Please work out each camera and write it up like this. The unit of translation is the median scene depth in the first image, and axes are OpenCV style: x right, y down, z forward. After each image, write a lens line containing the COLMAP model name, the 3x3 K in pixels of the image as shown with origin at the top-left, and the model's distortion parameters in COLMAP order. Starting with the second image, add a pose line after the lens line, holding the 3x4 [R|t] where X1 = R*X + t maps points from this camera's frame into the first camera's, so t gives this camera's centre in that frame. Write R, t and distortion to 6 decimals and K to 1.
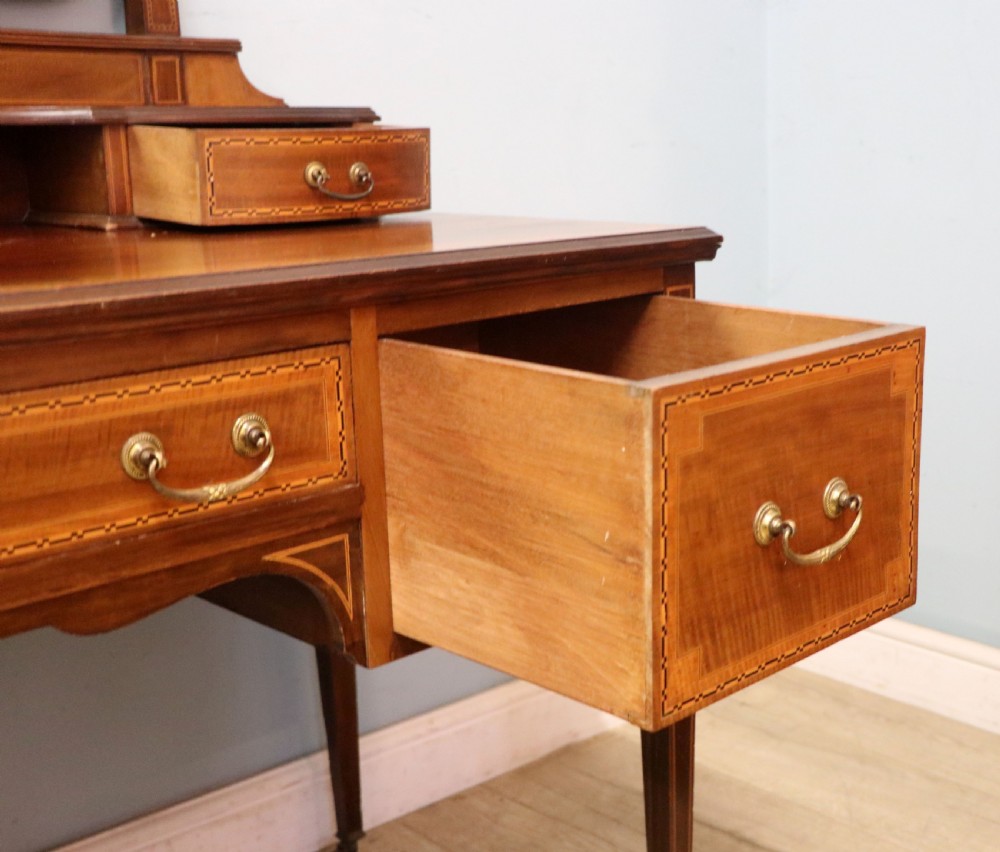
lens RADIAL K [[1373.0, 0, 646.2], [0, 1373.0, 451.4], [0, 0, 1]] dist [-0.052812, 0.000000]
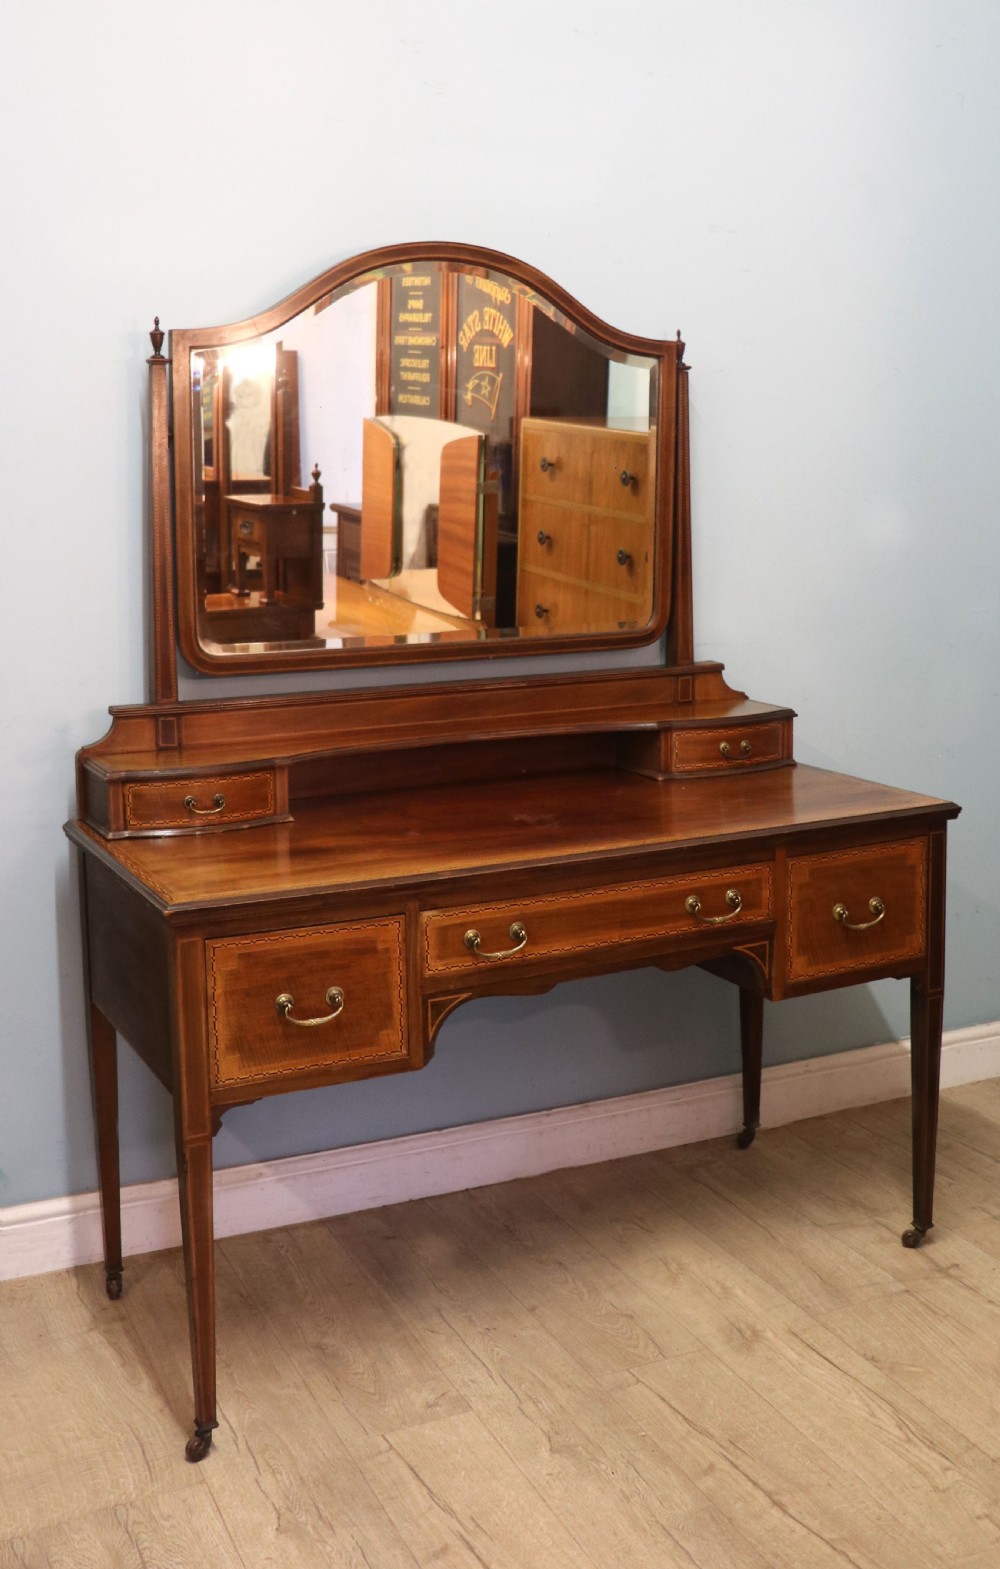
lens RADIAL K [[1685.0, 0, 548.9], [0, 1685.0, 663.8], [0, 0, 1]] dist [-0.099531, 0.000000]
pose [[0.941120, 0.040283, -0.335665, 0.292780], [-0.076060, 0.992650, -0.094127, -0.087885], [0.329406, 0.114116, 0.937267, -1.464676]]
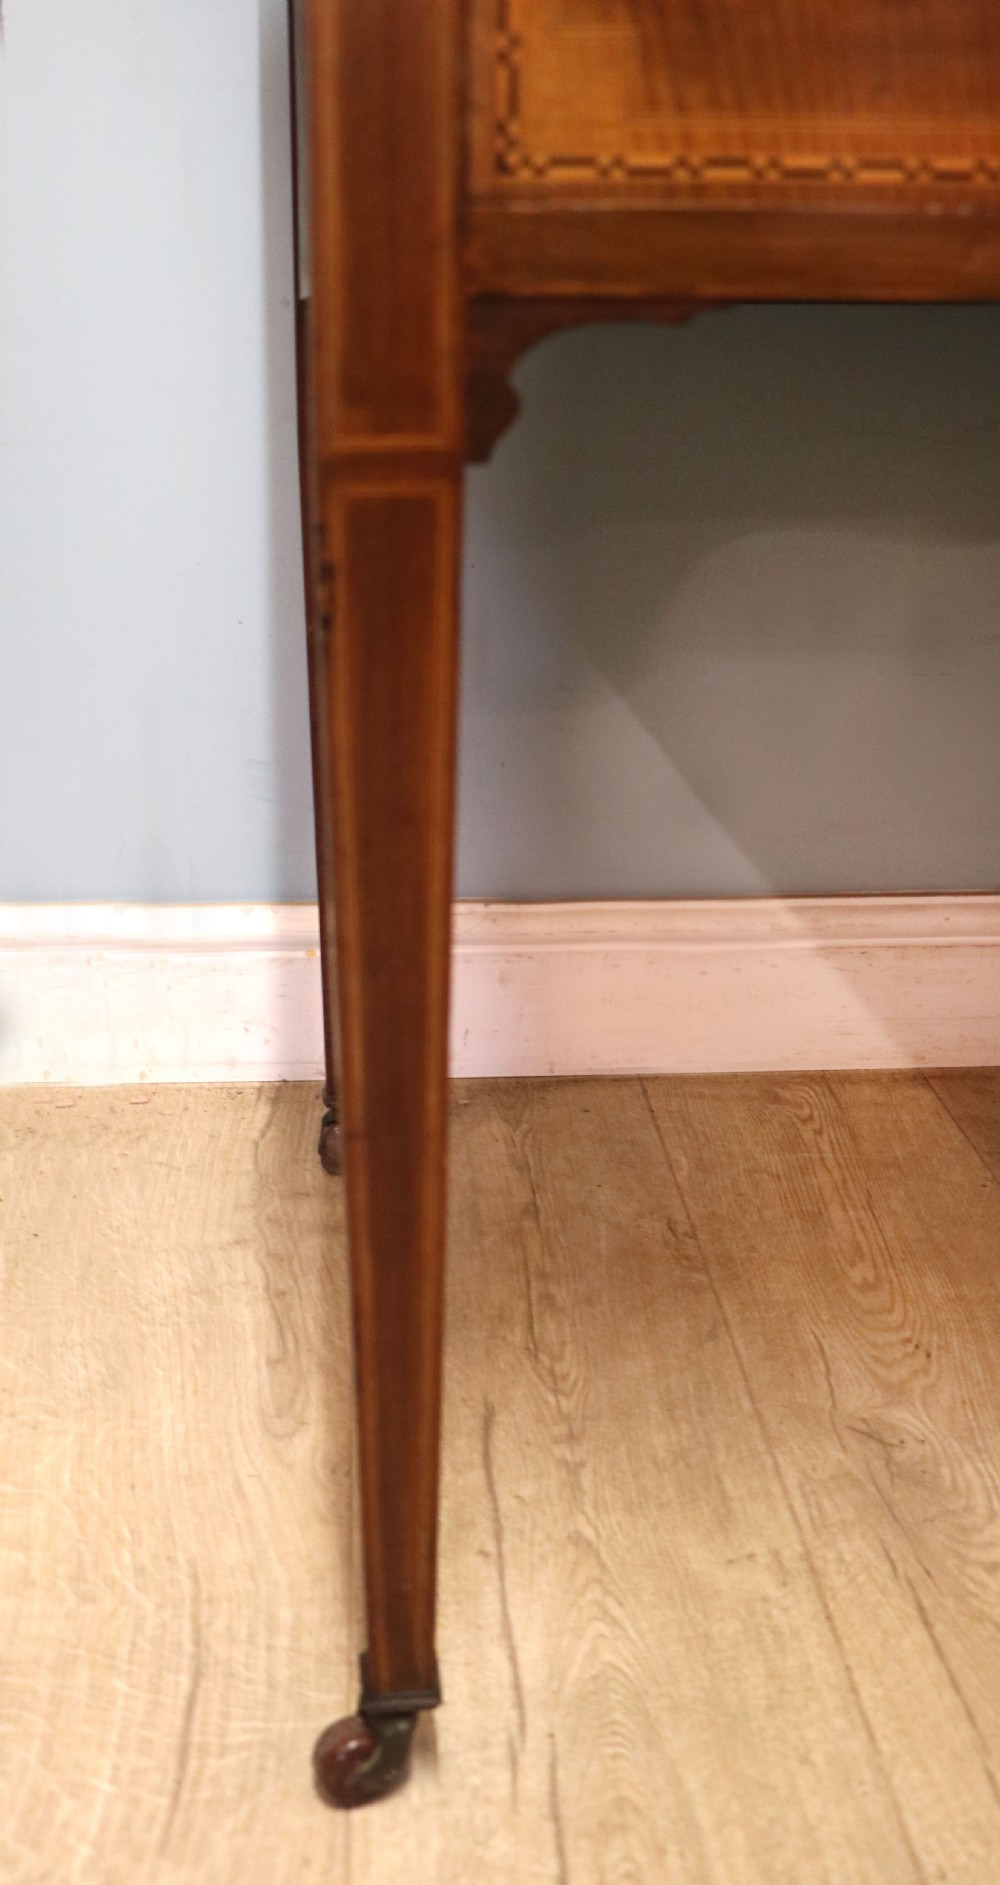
lens RADIAL K [[1836.5, 0, 372.6], [0, 1836.5, 982.6], [0, 0, 1]] dist [-0.075053, 0.000000]
pose [[0.706643, 0.242977, -0.664543, -0.396200], [-0.148059, 0.969175, 0.196922, 0.337774], [0.691906, -0.040762, 0.720836, -0.063324]]
